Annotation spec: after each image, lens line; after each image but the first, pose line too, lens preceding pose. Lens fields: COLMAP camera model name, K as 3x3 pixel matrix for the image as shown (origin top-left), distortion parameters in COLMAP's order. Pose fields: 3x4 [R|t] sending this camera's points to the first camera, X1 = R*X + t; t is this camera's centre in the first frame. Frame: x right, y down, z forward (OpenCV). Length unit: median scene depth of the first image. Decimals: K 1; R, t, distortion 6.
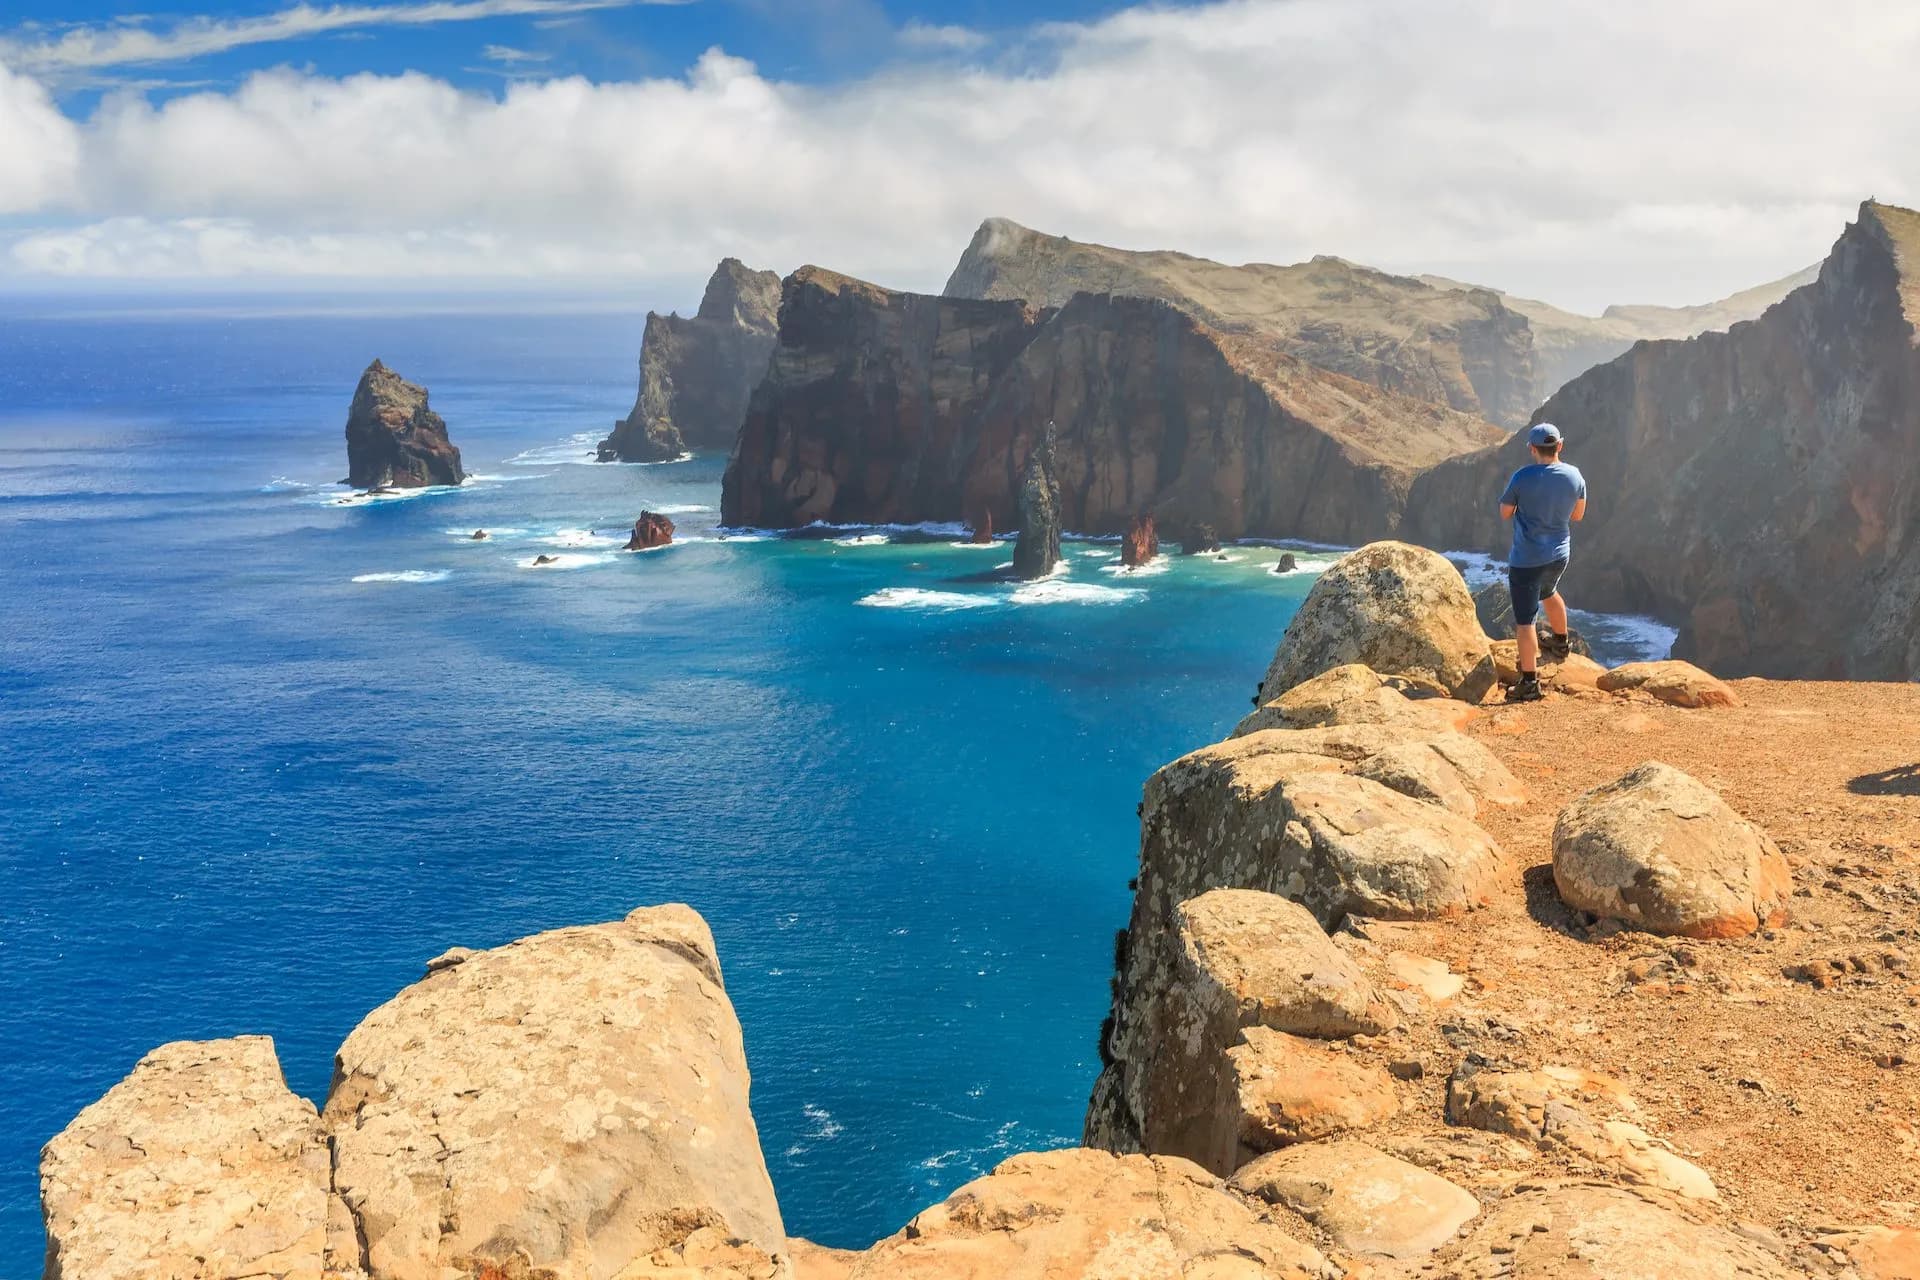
lens RADIAL K [[1390.7, 0, 960.8], [0, 1390.7, 681.4], [0, 0, 1]] dist [0.013162, 0.000449]
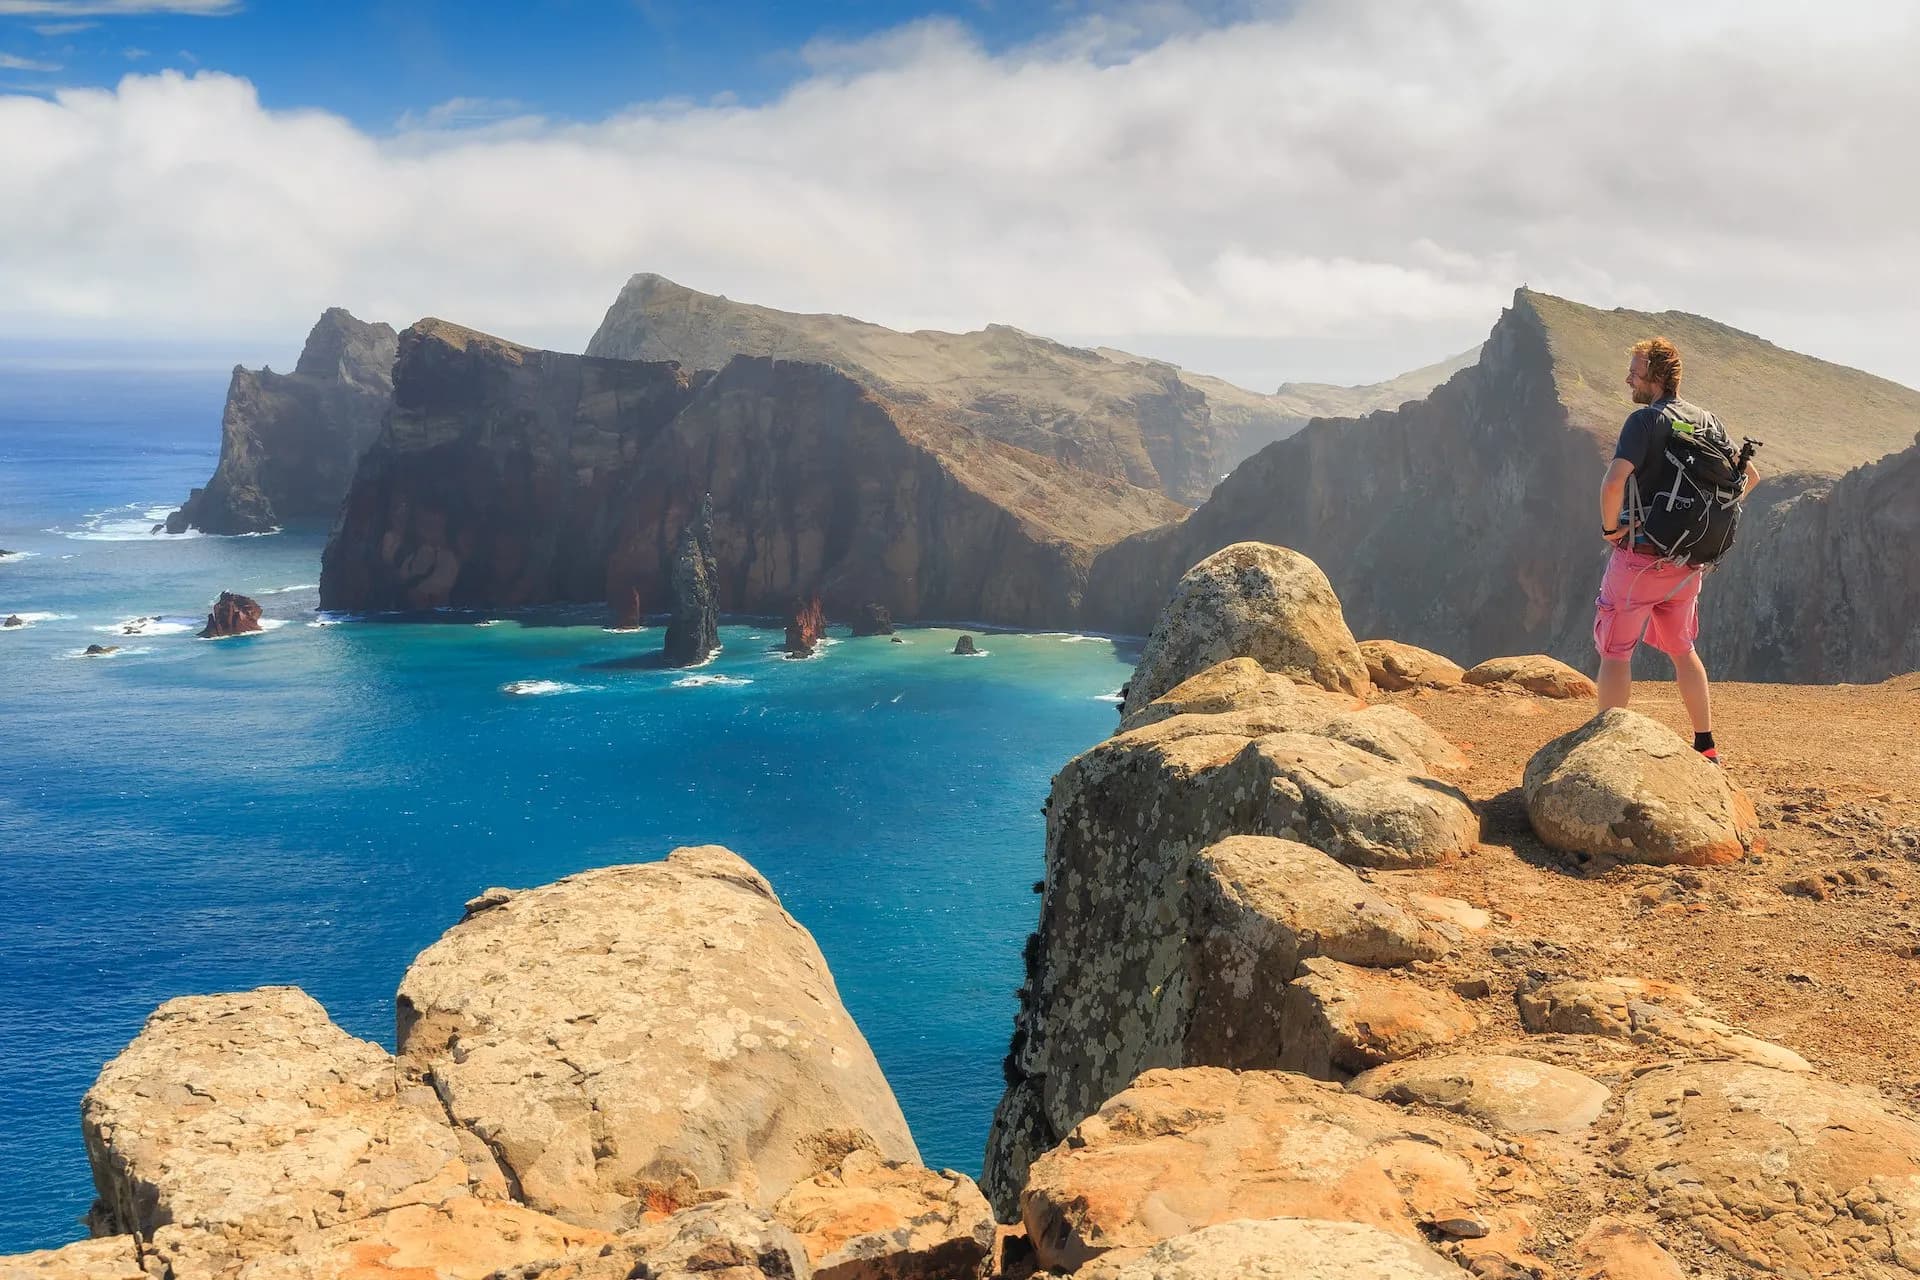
lens RADIAL K [[1508.8, 0, 960.0], [0, 1508.8, 640.0], [0, 0, 1]] dist [0.002267, 0.004336]
pose [[0.984884, -0.005280, 0.173135, -0.212841], [0.016674, 0.997784, -0.064419, 0.090780], [-0.172411, 0.066332, 0.982789, -0.004886]]
